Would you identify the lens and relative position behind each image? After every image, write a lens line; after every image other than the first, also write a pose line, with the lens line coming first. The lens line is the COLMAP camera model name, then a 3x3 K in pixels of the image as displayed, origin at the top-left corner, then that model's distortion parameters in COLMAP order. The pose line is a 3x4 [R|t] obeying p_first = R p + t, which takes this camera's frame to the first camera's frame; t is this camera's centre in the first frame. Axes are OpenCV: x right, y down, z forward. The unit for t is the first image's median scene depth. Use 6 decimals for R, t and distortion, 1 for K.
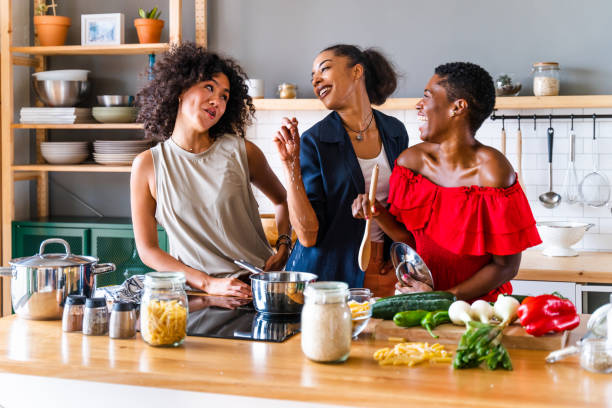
lens RADIAL K [[1030.0, 0, 331.7], [0, 1030.0, 158.1], [0, 0, 1]] dist [0.036761, 0.087970]
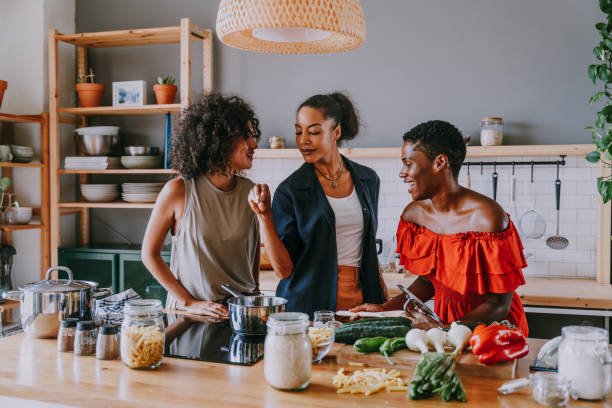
lens RADIAL K [[729.4, 0, 293.9], [0, 729.4, 201.7], [0, 0, 1]] dist [0.000685, 0.037059]
pose [[0.998819, 0.003348, -0.048477, 0.021019], [-0.003185, 0.999989, 0.003450, 0.002069], [0.048488, -0.003292, 0.998818, 0.146639]]
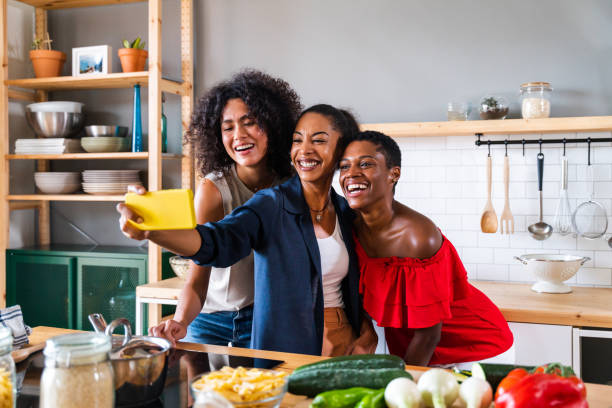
lens RADIAL K [[738.9, 0, 315.5], [0, 738.9, 190.5], [0, 0, 1]] dist [0.011573, 0.007694]
pose [[0.997028, 0.001678, -0.077026, 0.061452], [-0.002891, 0.999874, -0.015639, 0.015118], [0.076990, 0.015816, 0.996906, 0.321065]]
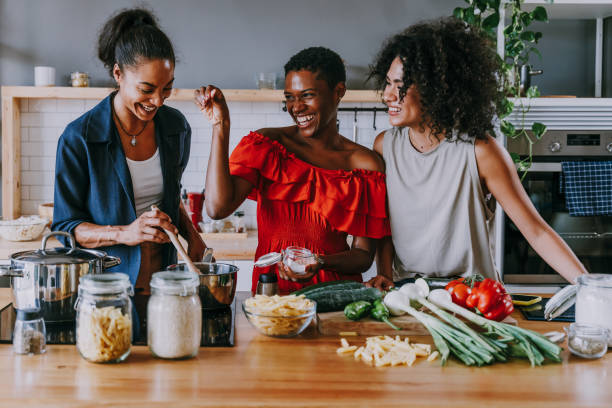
lens RADIAL K [[841.7, 0, 237.2], [0, 841.7, 166.5], [0, 0, 1]] dist [0.010194, 0.015604]
pose [[0.946334, -0.003882, 0.323168, -0.173773], [-0.000548, 0.999907, 0.013615, 0.008177], [-0.323191, -0.013062, 0.946244, 0.193219]]
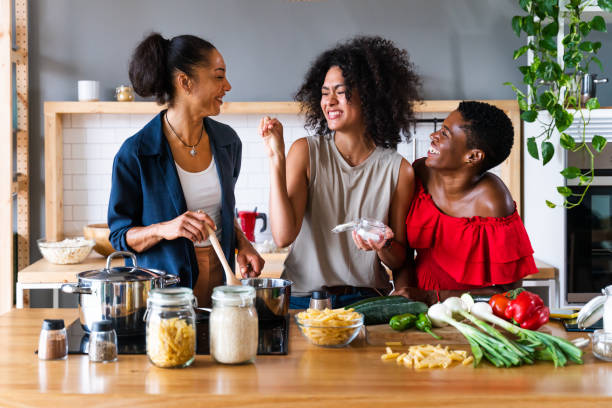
lens RADIAL K [[1065.2, 0, 275.5], [0, 1065.2, 145.3], [0, 0, 1]] dist [0.013655, 0.078700]
pose [[0.951663, -0.008433, 0.307027, -0.227691], [0.012350, 0.999865, -0.010819, -0.005373], [-0.306895, 0.014088, 0.951639, 0.024632]]
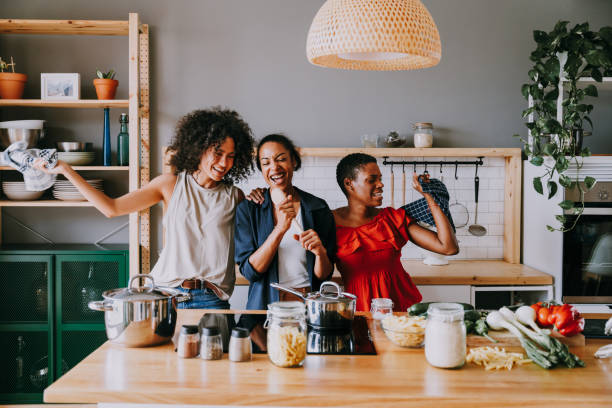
lens RADIAL K [[729.4, 0, 293.9], [0, 729.4, 201.7], [0, 0, 1]] dist [0.000685, 0.037059]
pose [[0.951811, -0.012363, 0.306435, -0.250149], [0.003947, 0.999598, 0.028070, -0.016407], [-0.306659, -0.025508, 0.951478, 0.133189]]
